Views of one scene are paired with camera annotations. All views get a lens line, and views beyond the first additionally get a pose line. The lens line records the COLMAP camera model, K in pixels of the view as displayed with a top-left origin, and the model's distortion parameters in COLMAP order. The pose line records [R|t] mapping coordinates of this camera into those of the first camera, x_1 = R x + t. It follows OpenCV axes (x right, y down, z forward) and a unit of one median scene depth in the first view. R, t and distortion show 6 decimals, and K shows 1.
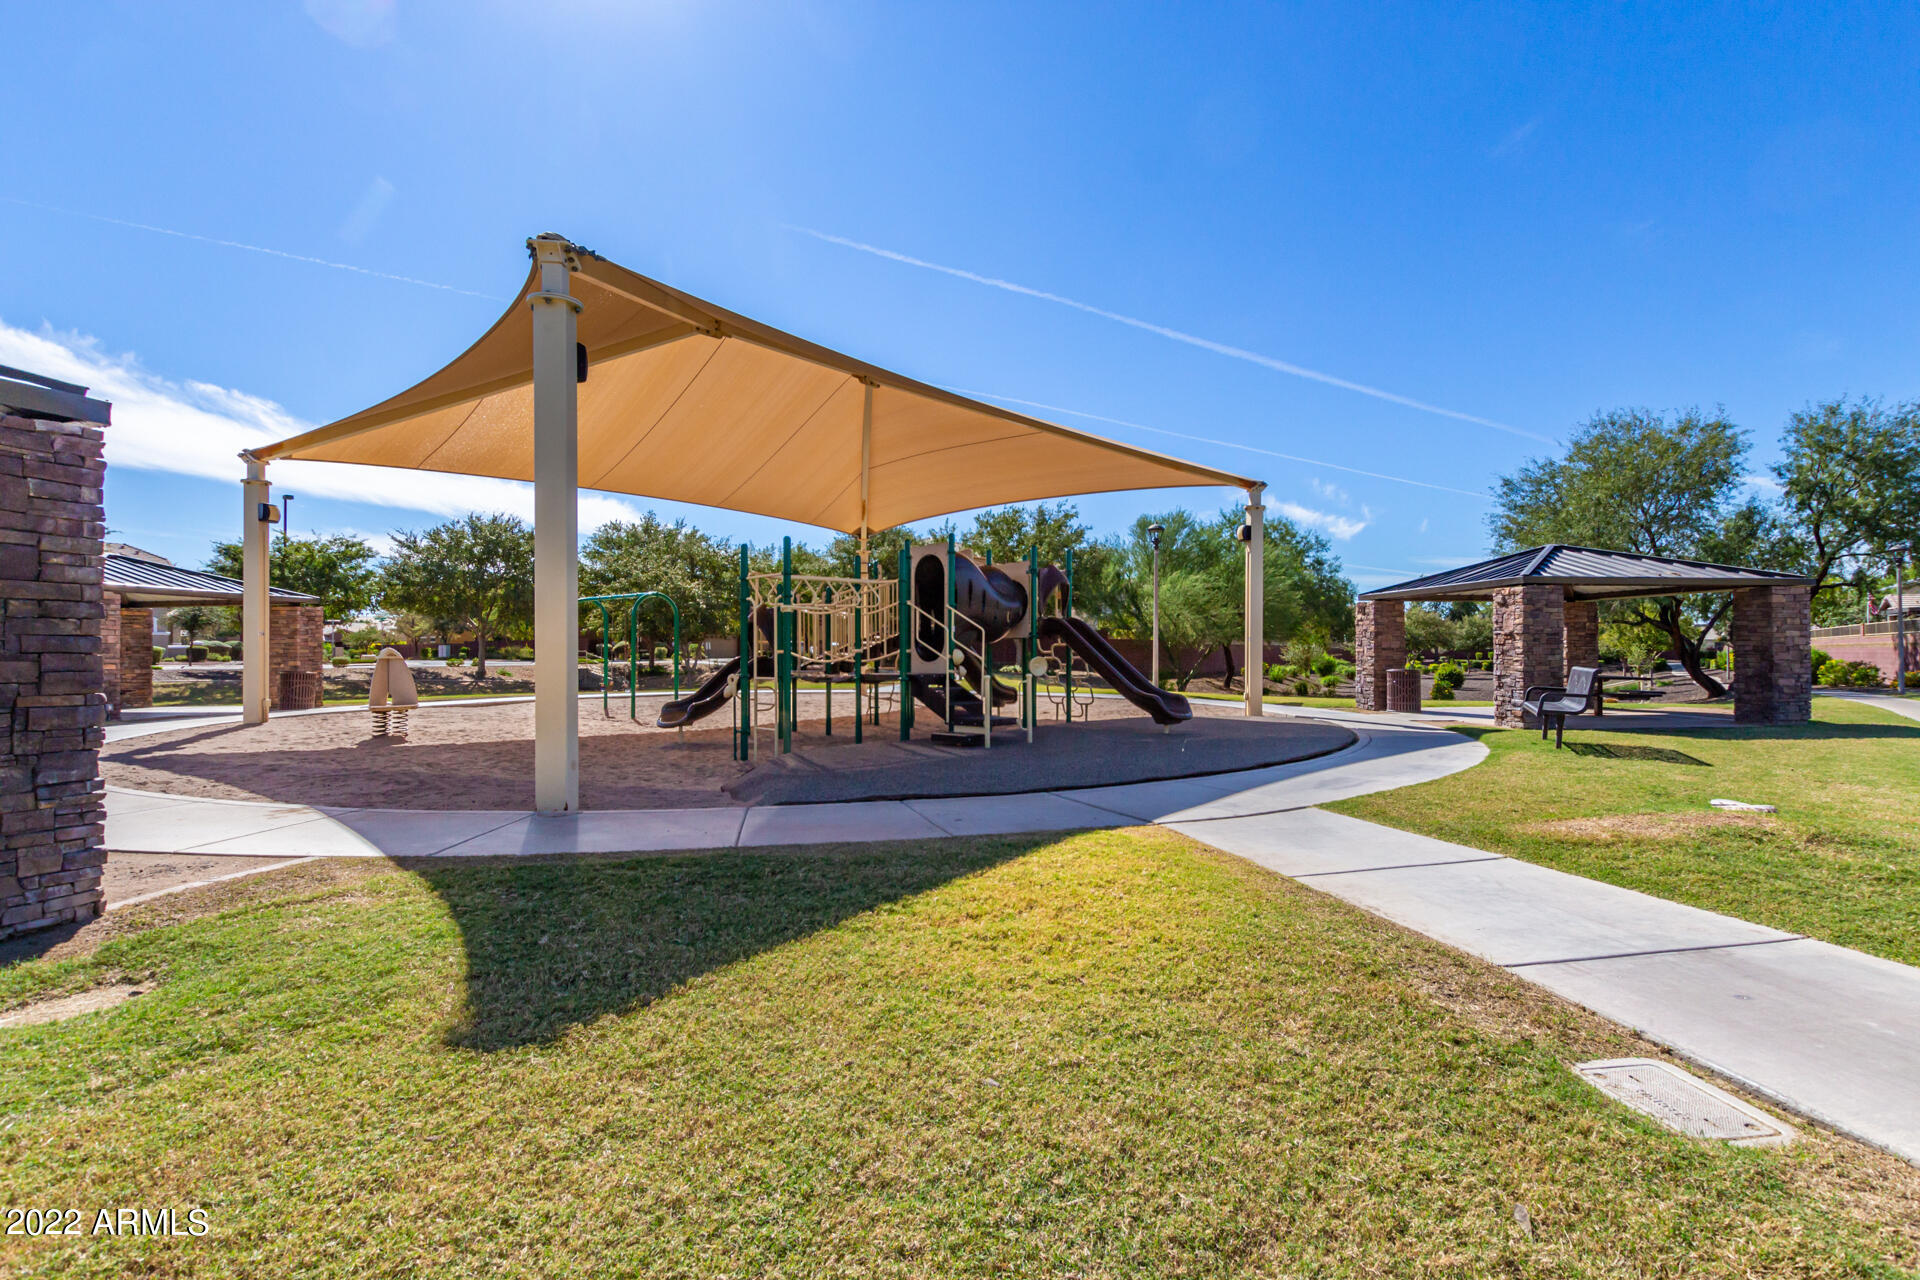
lens RADIAL K [[879.2, 0, 958.5], [0, 879.2, 646.7], [0, 0, 1]] dist [-0.000093, -0.000063]
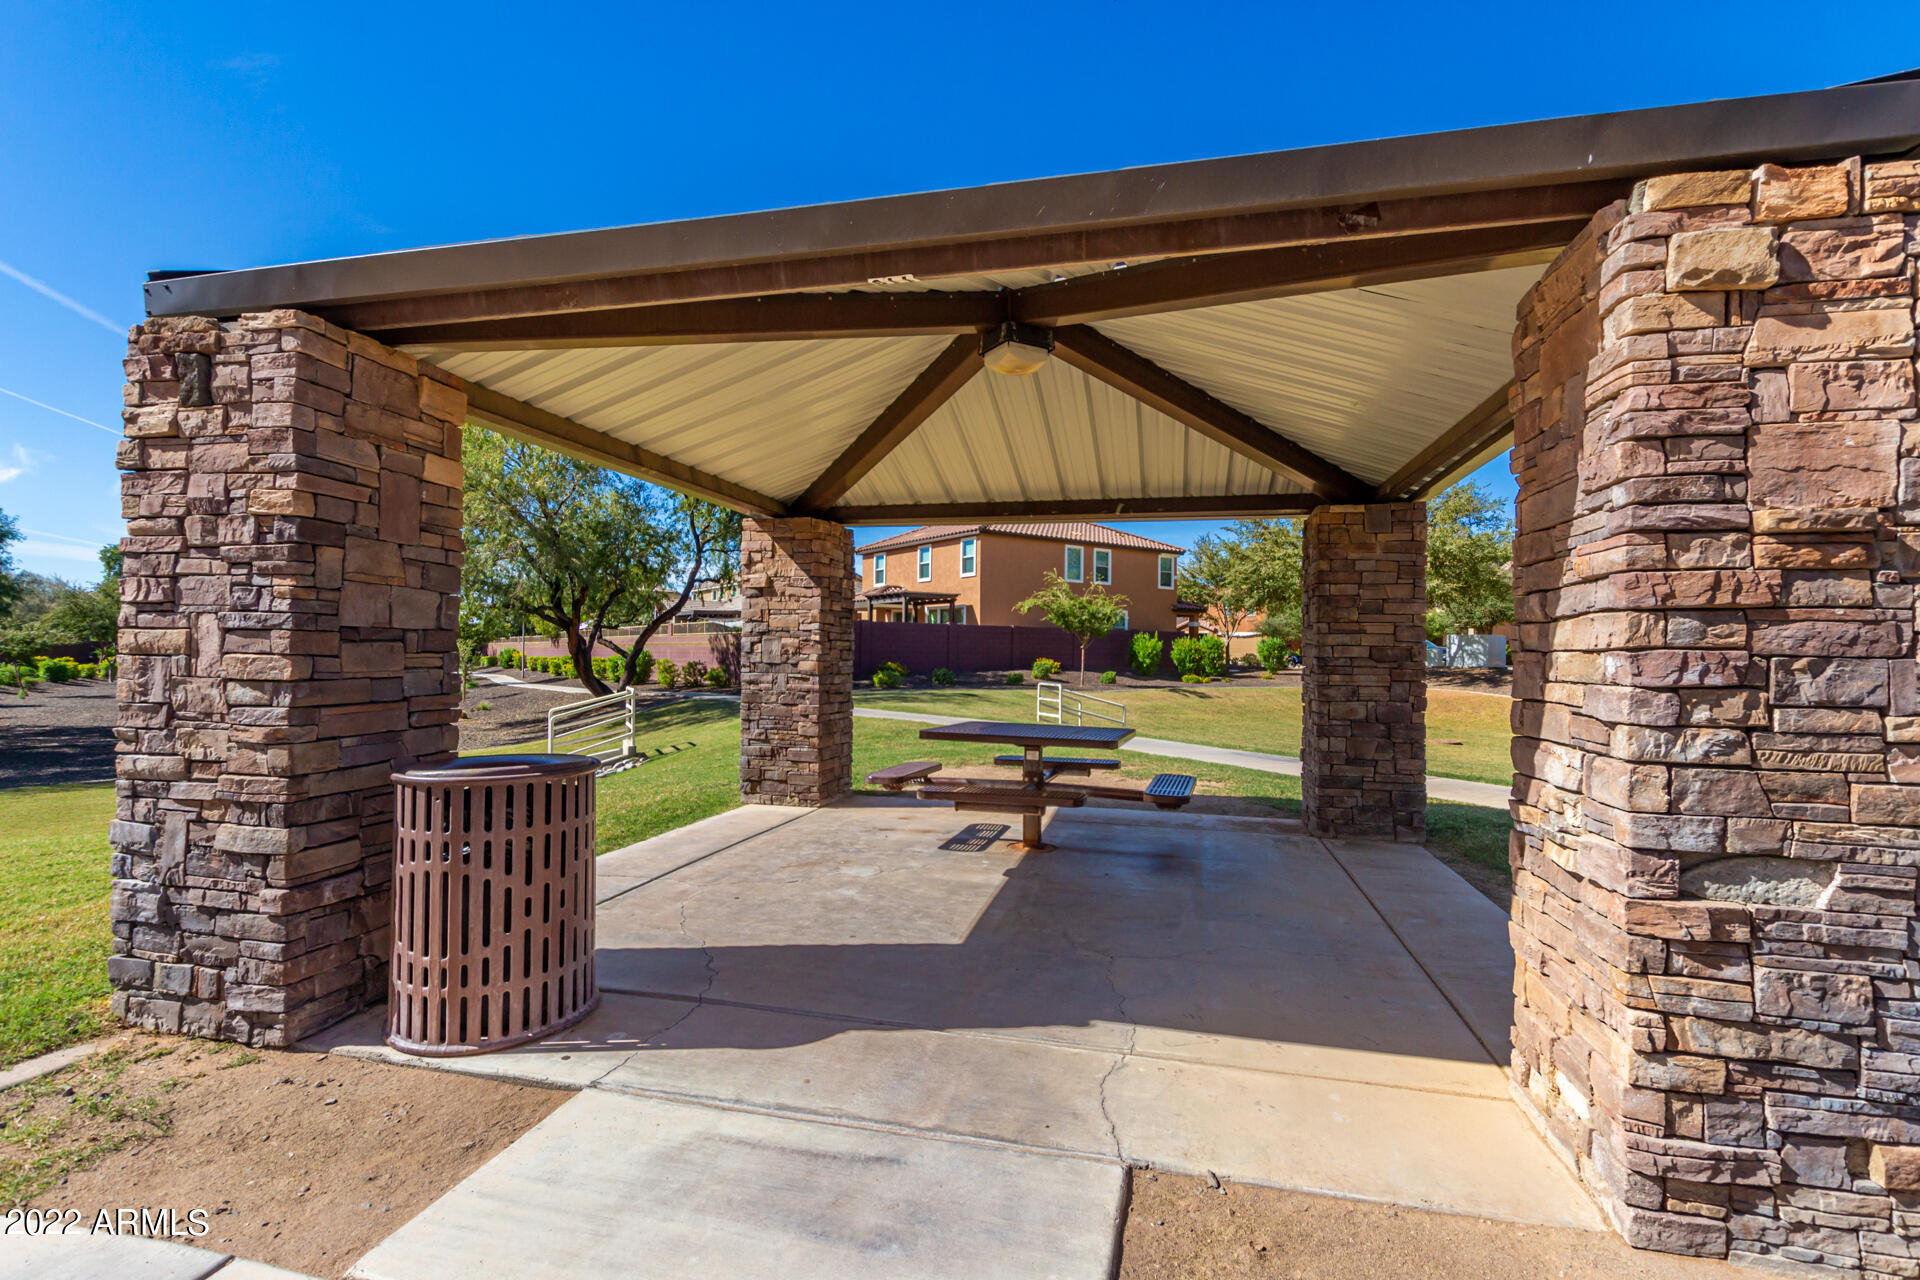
lens RADIAL K [[879.2, 0, 957.8], [0, 879.2, 642.1], [0, 0, 1]] dist [-0.000093, -0.000063]
pose [[0.311510, 0.016044, 0.950107, 0.454423], [-0.016726, 0.999795, -0.011399, 0.004874], [-0.950096, -0.012340, 0.311715, 1.049423]]
